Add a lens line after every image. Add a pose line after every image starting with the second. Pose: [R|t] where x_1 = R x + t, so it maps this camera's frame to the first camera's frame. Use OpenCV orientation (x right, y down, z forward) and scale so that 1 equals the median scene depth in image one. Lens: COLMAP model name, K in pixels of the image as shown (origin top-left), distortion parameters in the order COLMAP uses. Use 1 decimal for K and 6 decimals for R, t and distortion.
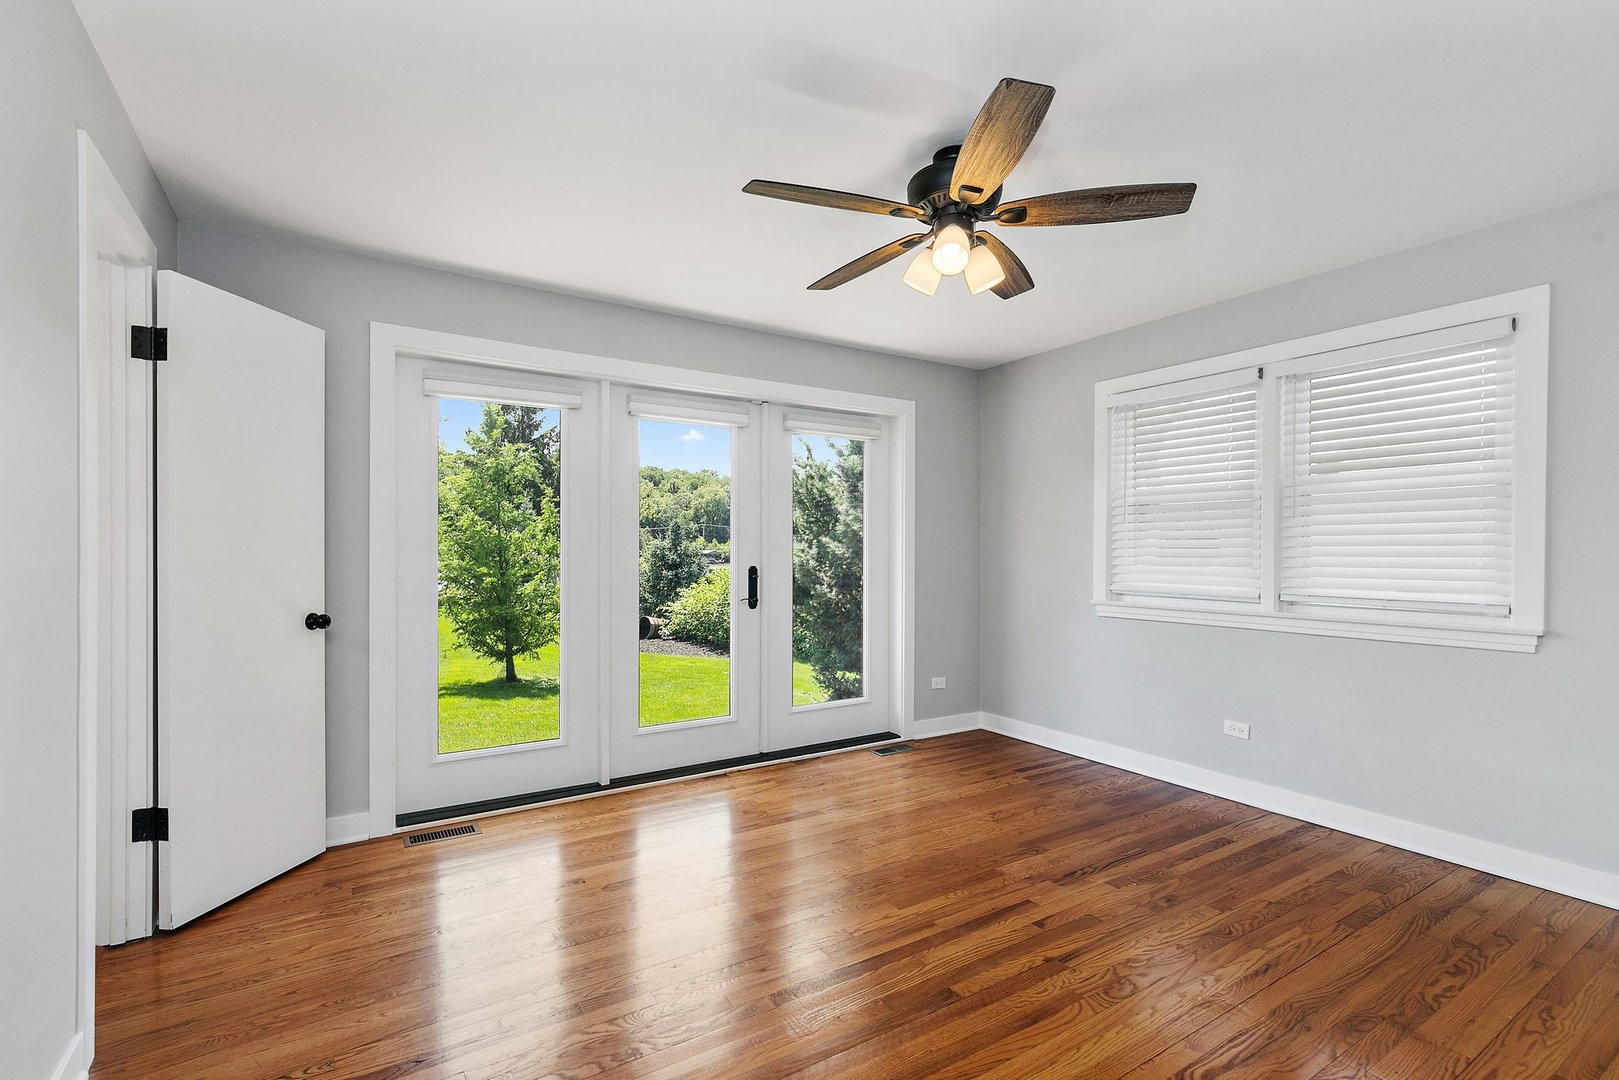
lens RADIAL K [[742.4, 0, 803.7], [0, 742.4, 549.7], [0, 0, 1]] dist [0.009550, -0.000037]
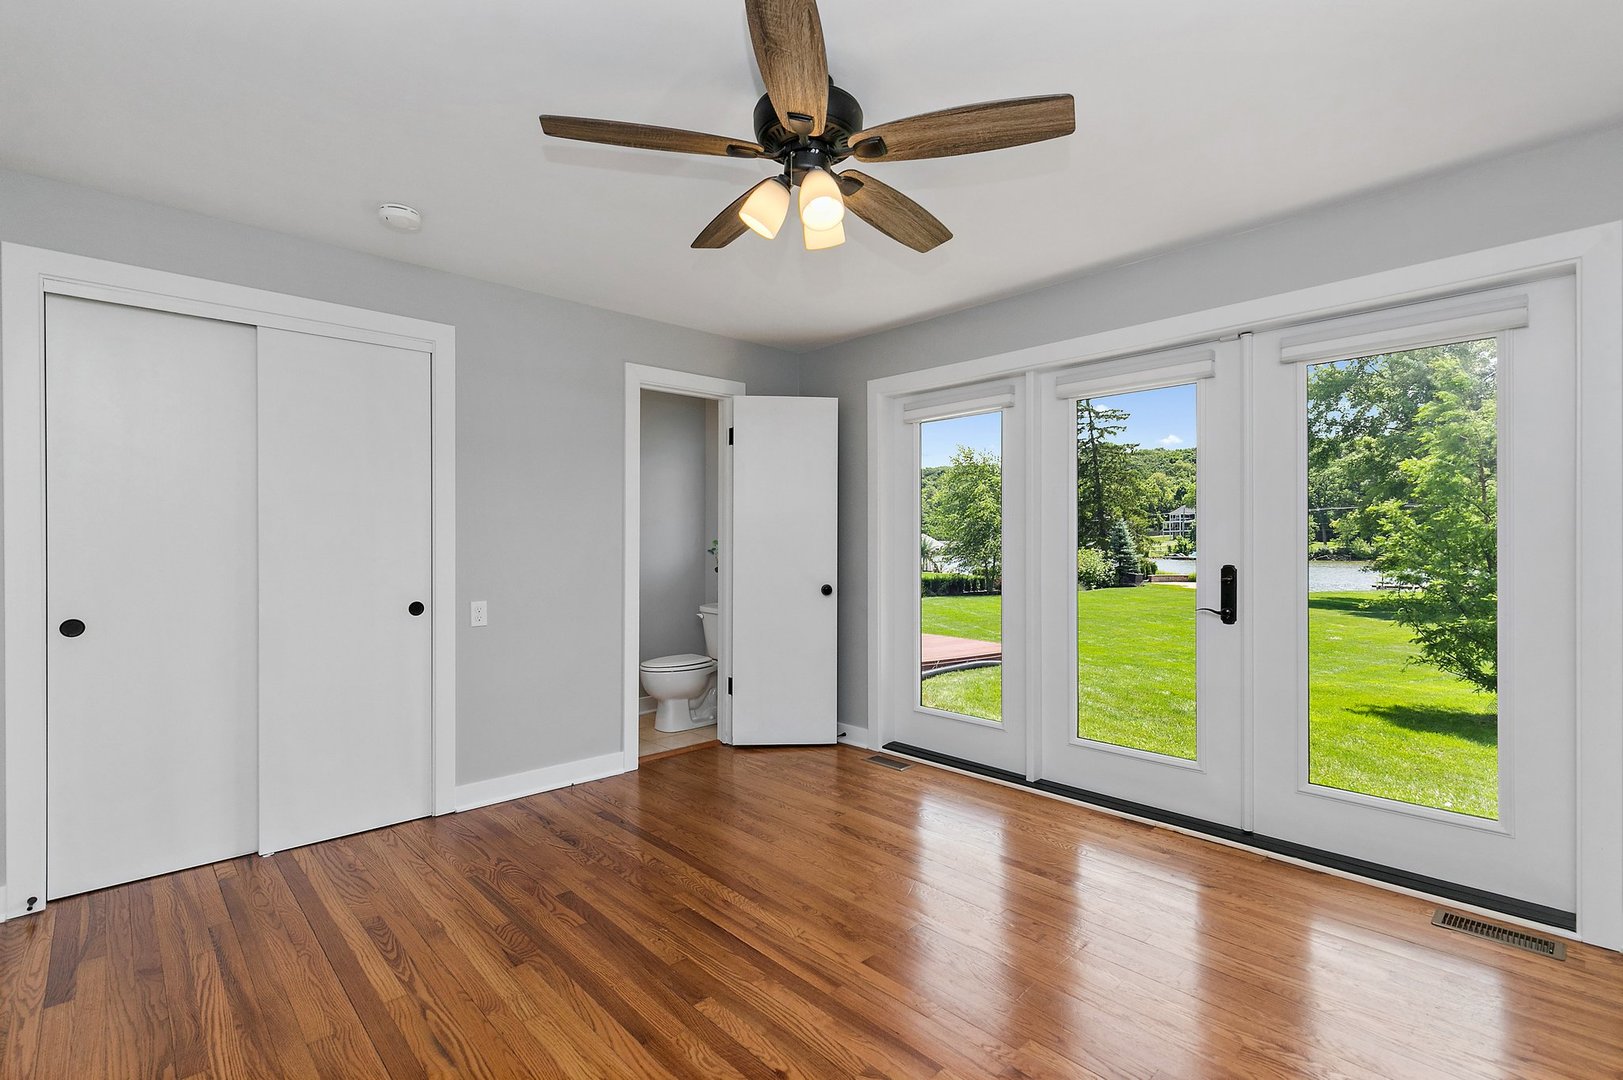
lens RADIAL K [[744.3, 0, 805.6], [0, 744.3, 549.7], [0, 0, 1]] dist [0.009550, -0.000037]
pose [[0.171785, 0.005127, -0.985121, 0.683321], [0.002334, 0.999982, 0.005612, 0.002852], [0.985132, -0.003263, 0.171770, 0.562300]]
